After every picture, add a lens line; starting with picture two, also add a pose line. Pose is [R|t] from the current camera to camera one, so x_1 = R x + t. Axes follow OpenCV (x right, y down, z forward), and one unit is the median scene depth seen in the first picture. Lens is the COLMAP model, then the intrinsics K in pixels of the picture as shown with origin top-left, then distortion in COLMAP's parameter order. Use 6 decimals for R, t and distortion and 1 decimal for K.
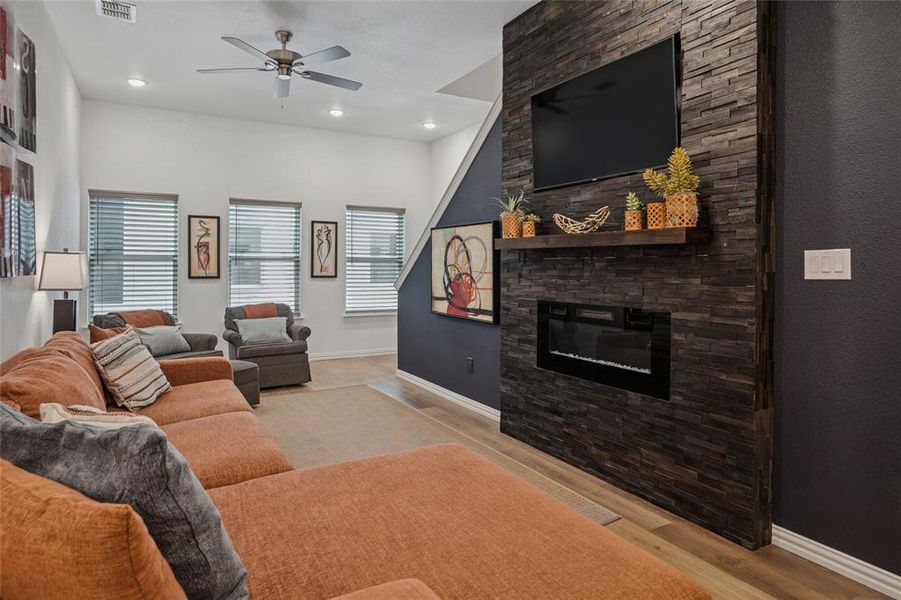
lens RADIAL K [[529.9, 0, 436.9], [0, 529.9, 274.5], [0, 0, 1]] dist [0.003510, 0.001279]
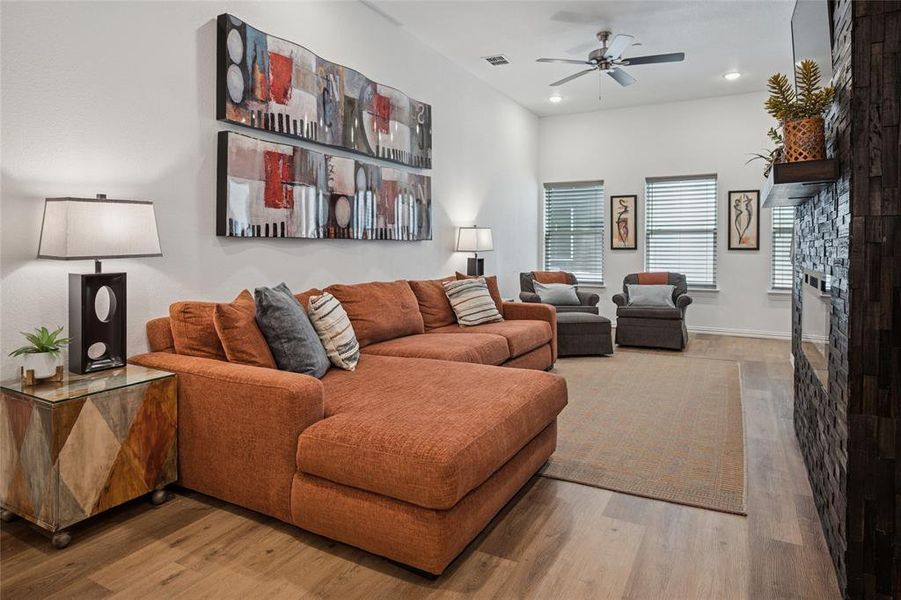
lens RADIAL K [[529.9, 0, 468.3], [0, 529.9, 259.7], [0, 0, 1]] dist [0.000307, 0.000201]
pose [[0.555958, 0.016992, -0.831037, 0.340822], [-0.010732, 0.999854, 0.013264, 0.018326], [0.831141, 0.001544, 0.556060, 0.071507]]
